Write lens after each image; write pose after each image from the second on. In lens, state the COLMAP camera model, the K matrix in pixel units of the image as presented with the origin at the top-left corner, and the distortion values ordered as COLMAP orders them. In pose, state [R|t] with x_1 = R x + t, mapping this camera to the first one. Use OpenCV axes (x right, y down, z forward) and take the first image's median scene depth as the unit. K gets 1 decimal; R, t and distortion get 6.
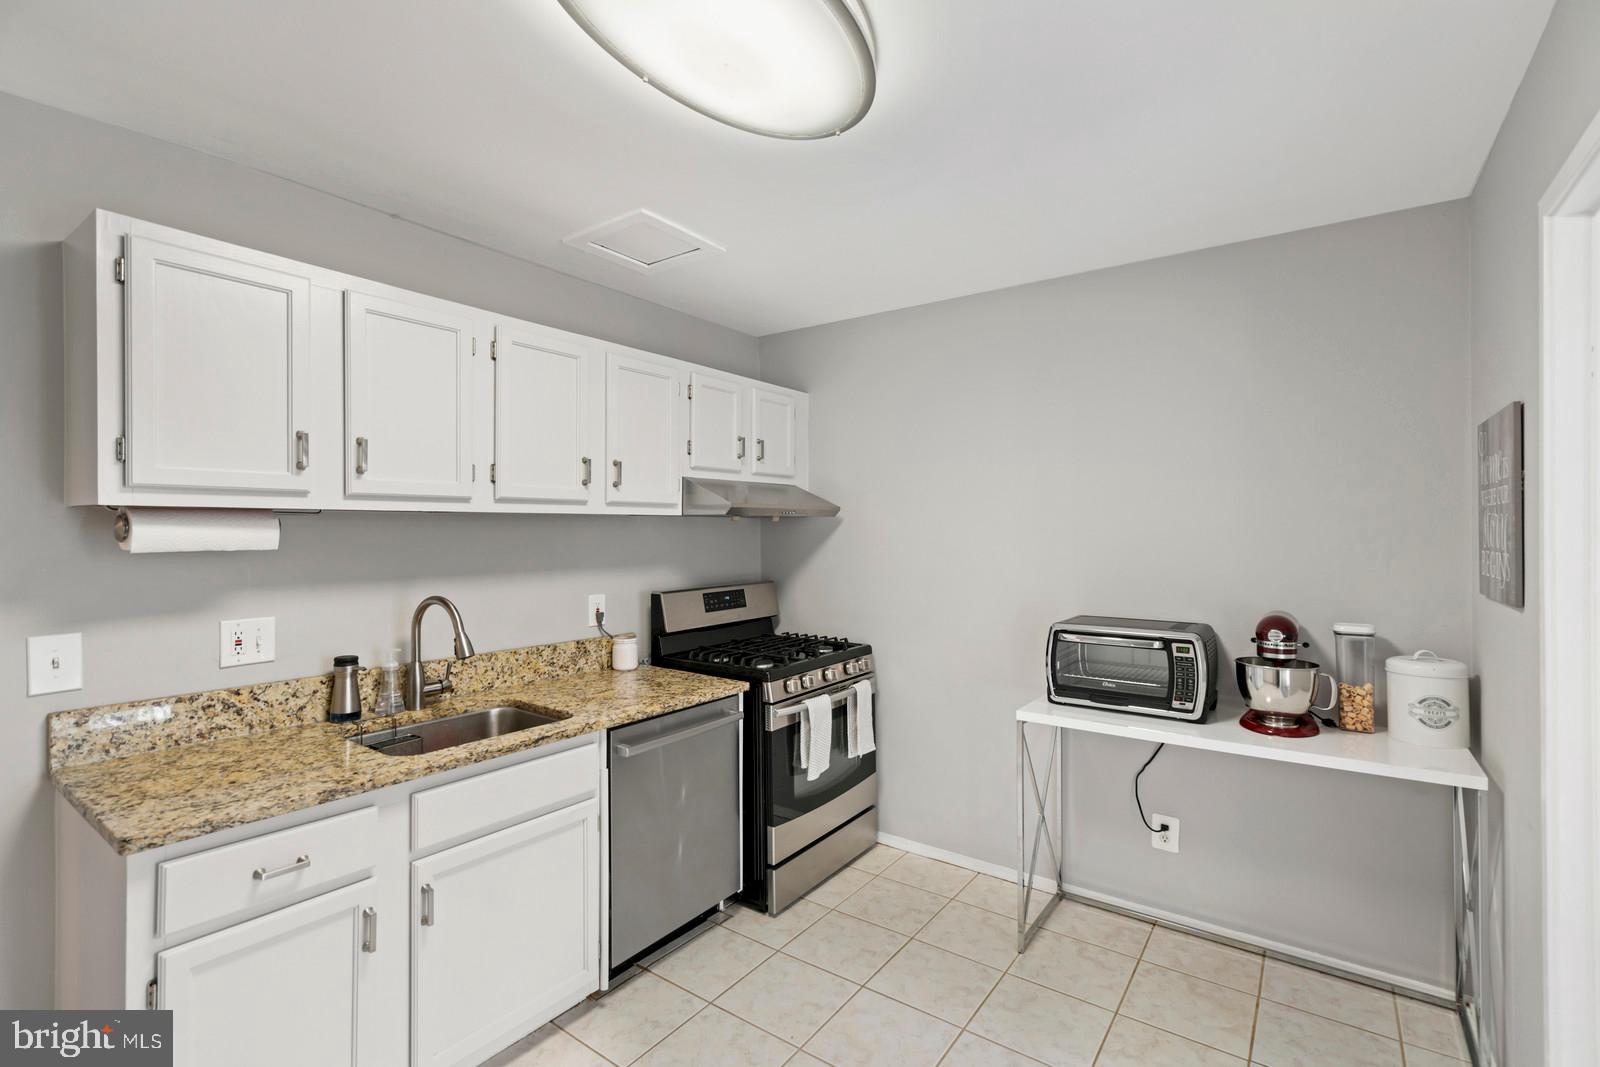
lens RADIAL K [[719.2, 0, 804.5], [0, 719.2, 531.5], [0, 0, 1]] dist [-0.001050, -0.000069]
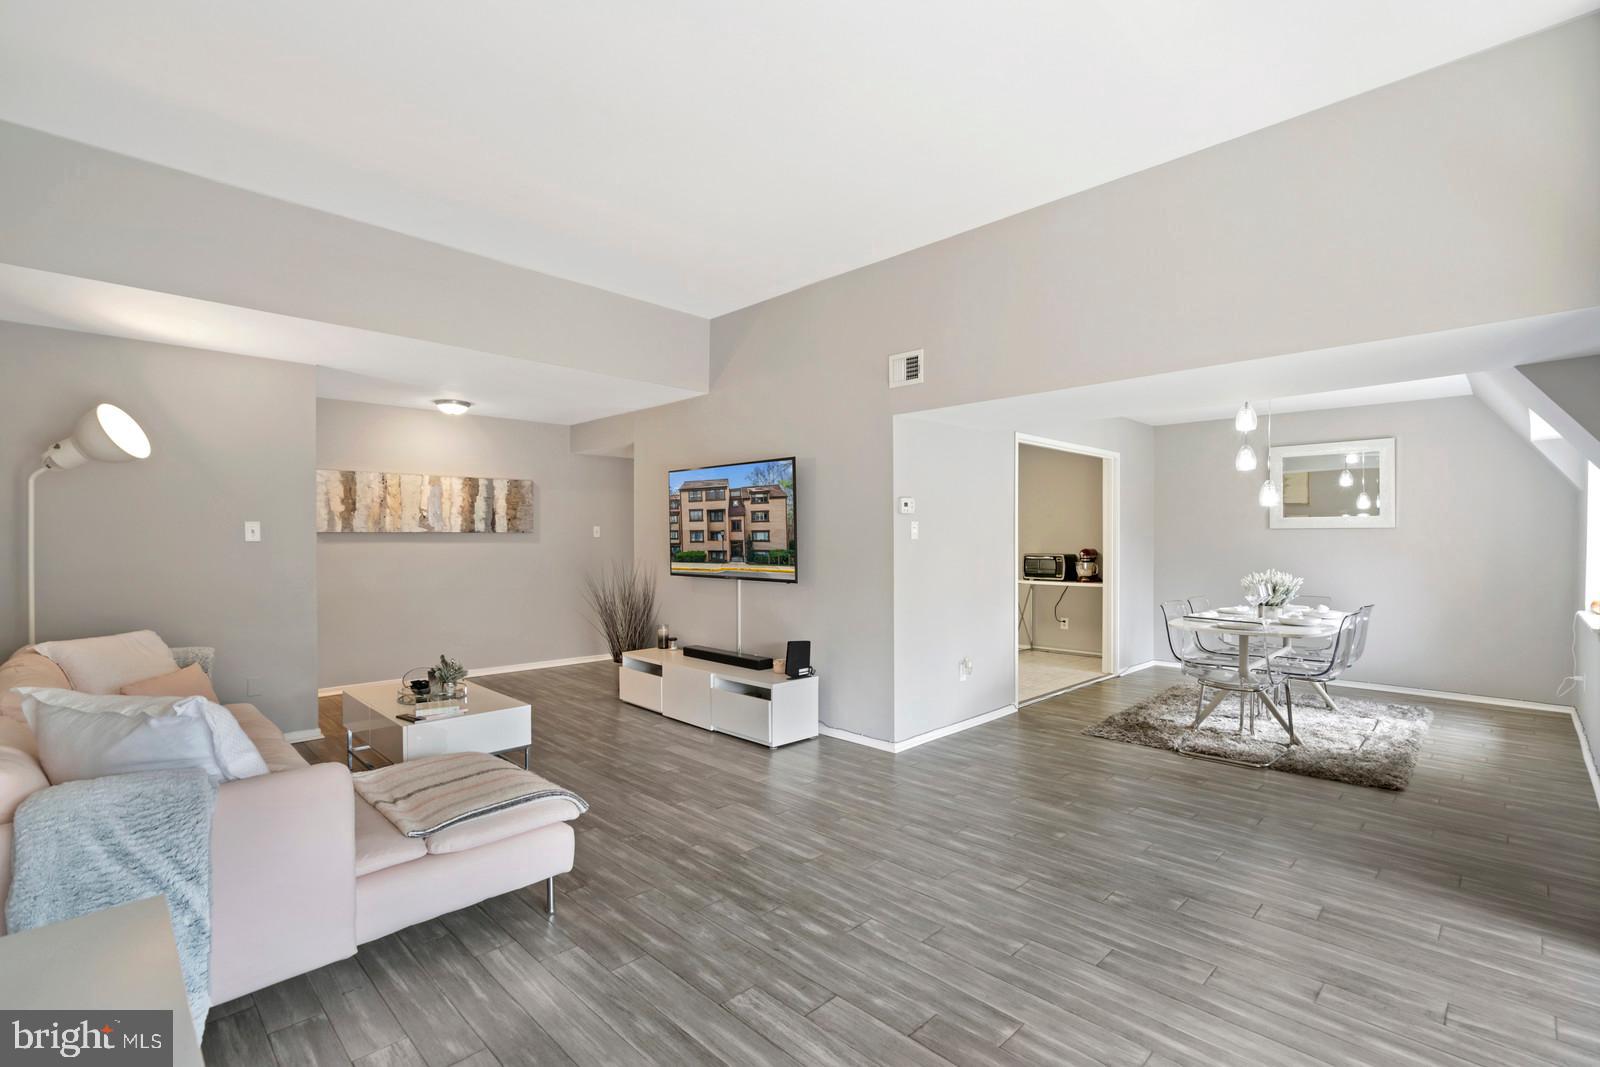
lens RADIAL K [[722.3, 0, 806.6], [0, 722.3, 544.4], [0, 0, 1]] dist [0.003115, 0.000403]
pose [[0.988293, 0.003323, -0.152534, -0.123966], [-0.001682, 0.999939, 0.010881, 0.053378], [0.152560, -0.010497, 0.988238, -2.374017]]
